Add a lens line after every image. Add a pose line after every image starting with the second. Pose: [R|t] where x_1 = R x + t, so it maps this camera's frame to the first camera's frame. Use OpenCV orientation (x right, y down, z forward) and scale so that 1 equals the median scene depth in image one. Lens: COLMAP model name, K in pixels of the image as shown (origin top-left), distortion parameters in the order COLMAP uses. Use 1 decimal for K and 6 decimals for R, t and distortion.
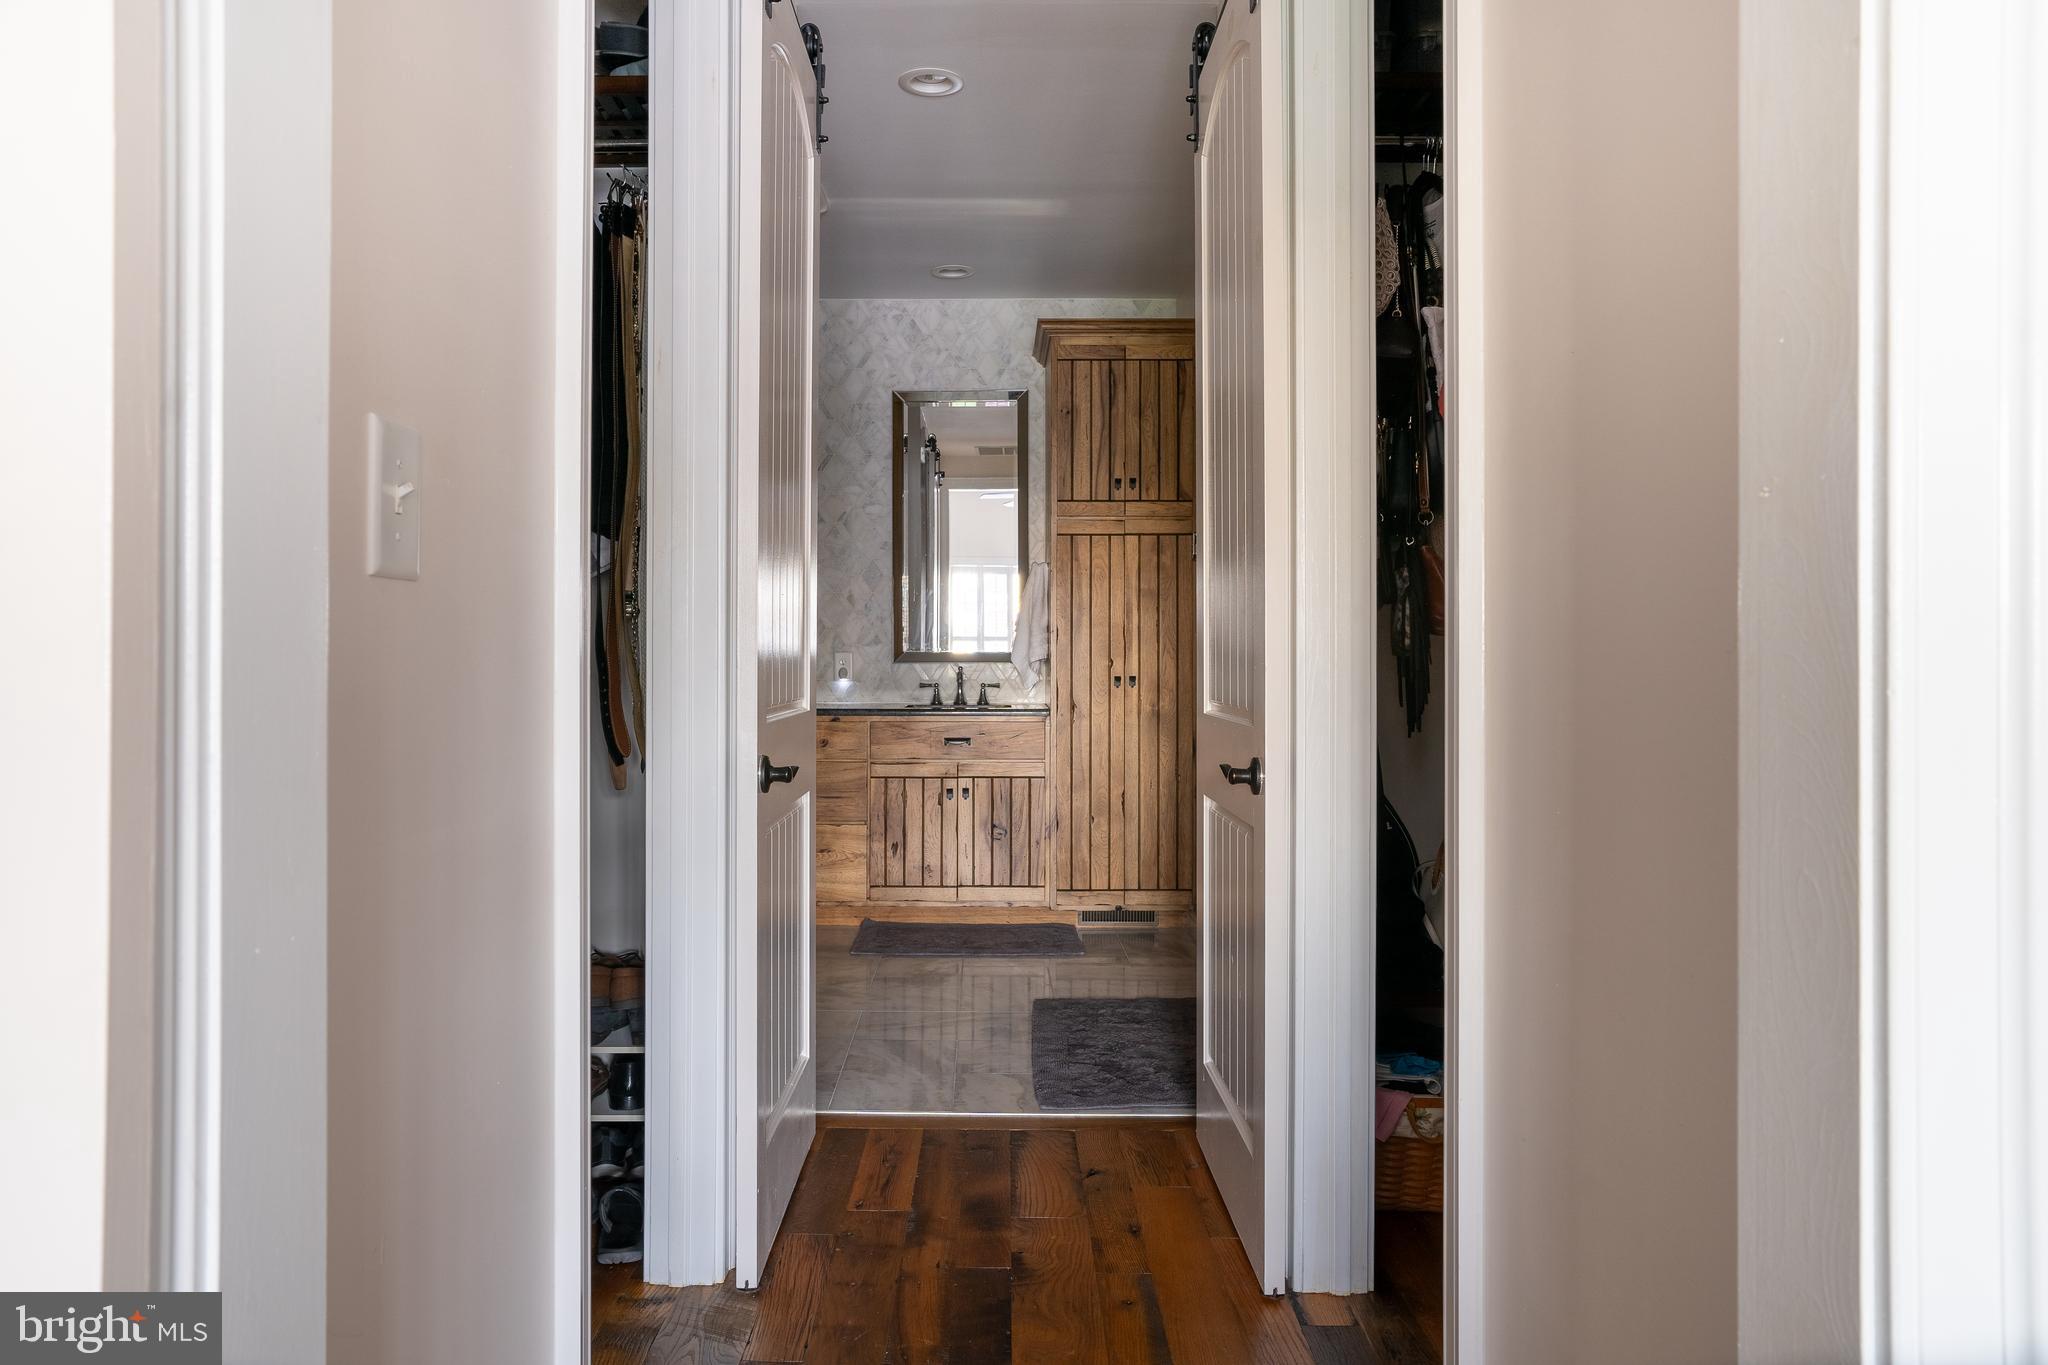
lens RADIAL K [[1280.3, 0, 1028.3], [0, 1280.3, 643.7], [0, 0, 1]] dist [-0.056079, 0.051527]
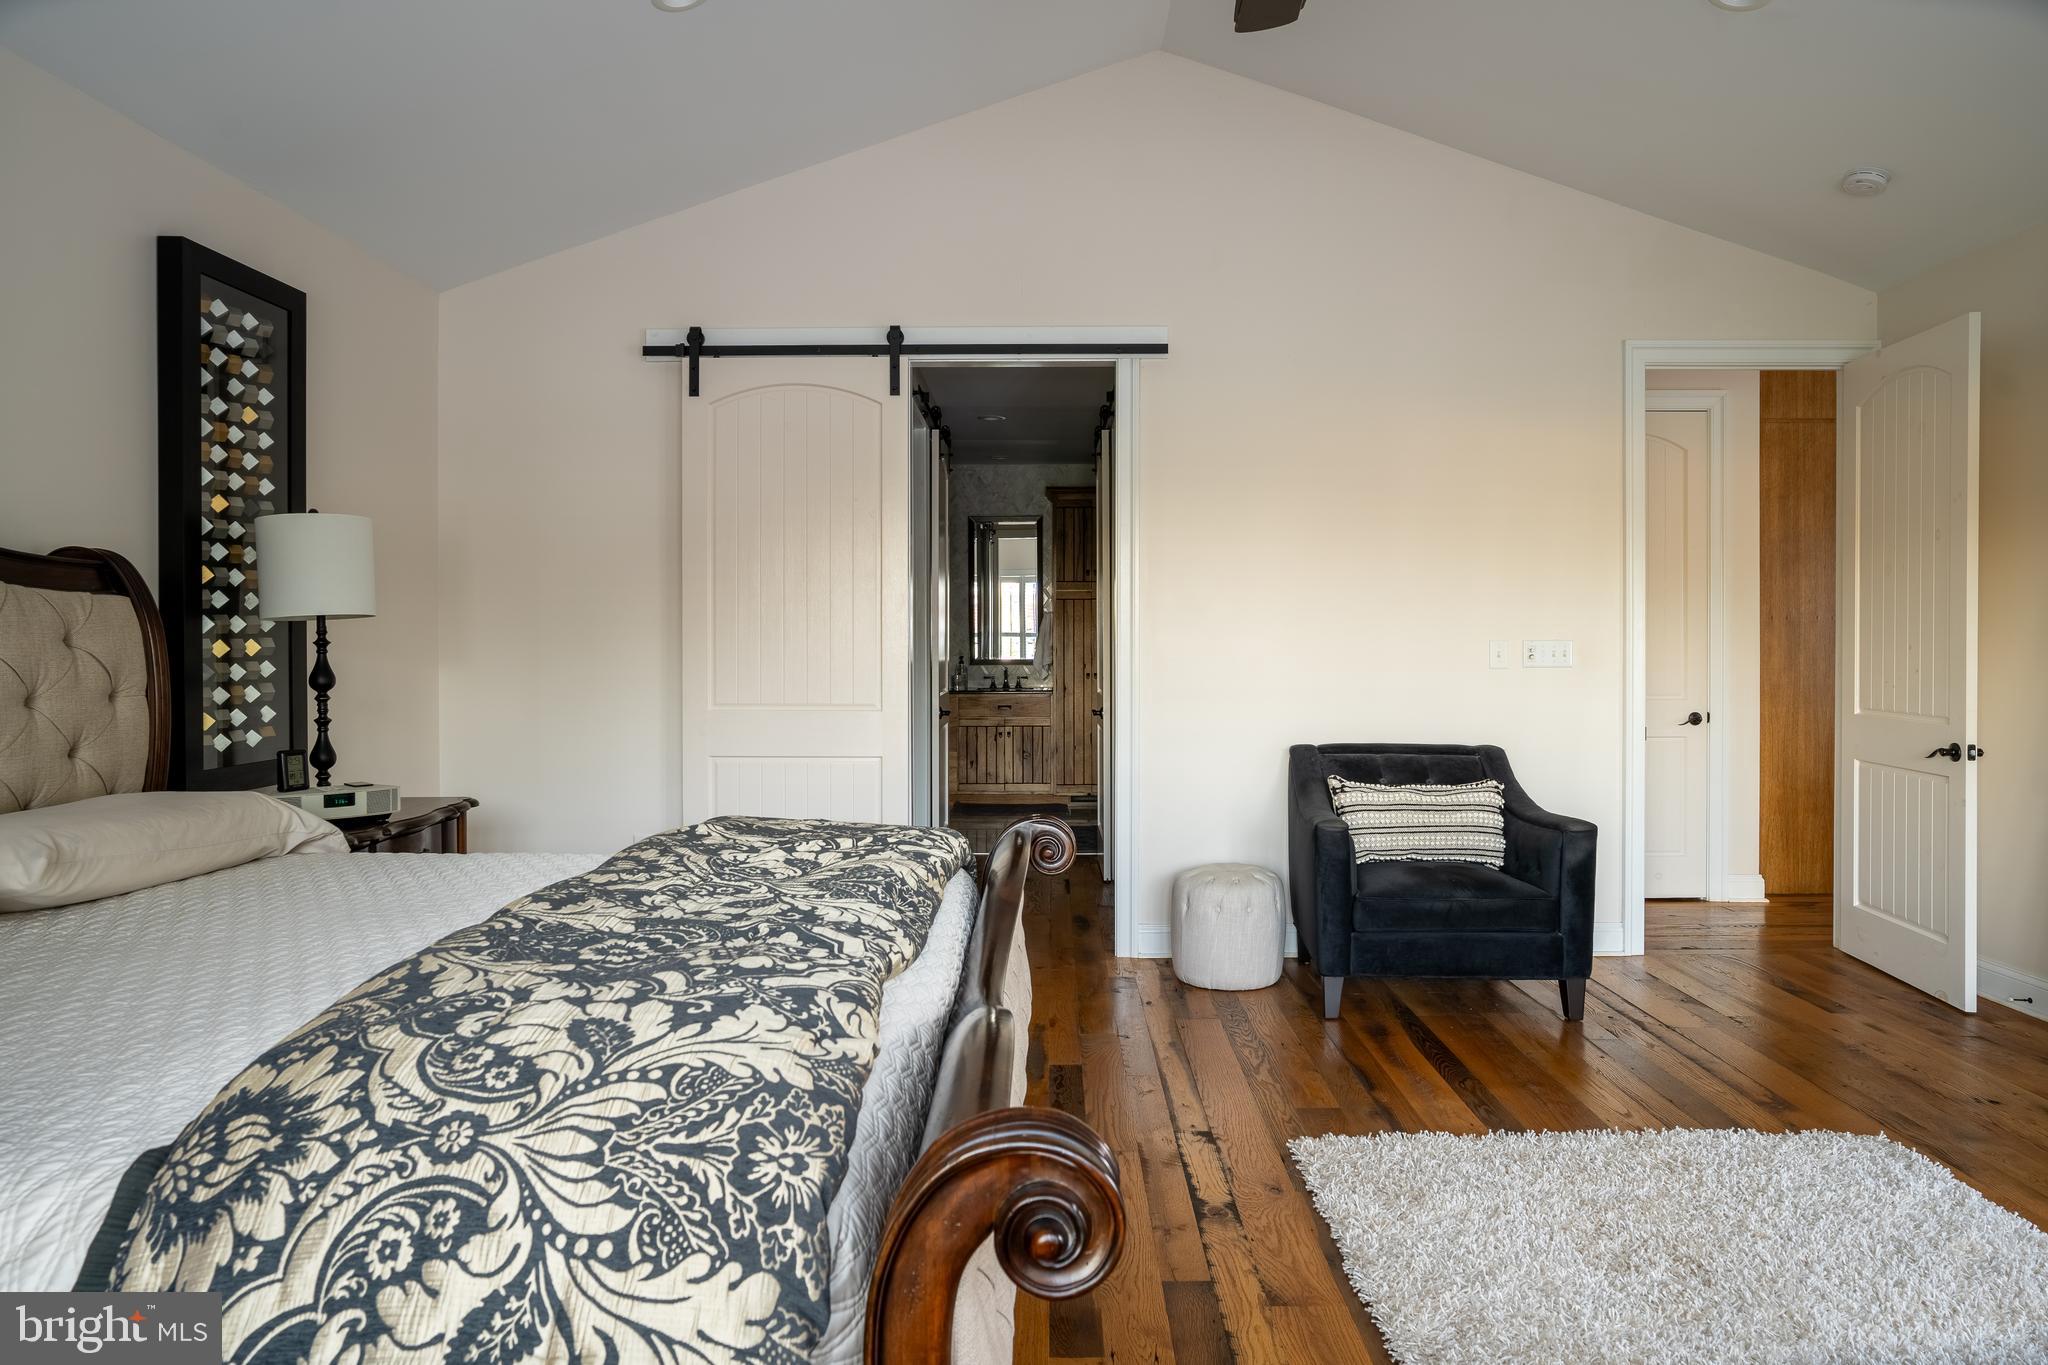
lens RADIAL K [[1312.1, 0, 1030.5], [0, 1312.1, 660.3], [0, 0, 1]] dist [-0.052674, 0.045742]
pose [[0.999374, -0.001423, -0.035360, 0.051866], [0.002493, 0.999540, 0.030239, -0.052088], [0.035301, -0.030309, 0.998917, -0.938369]]
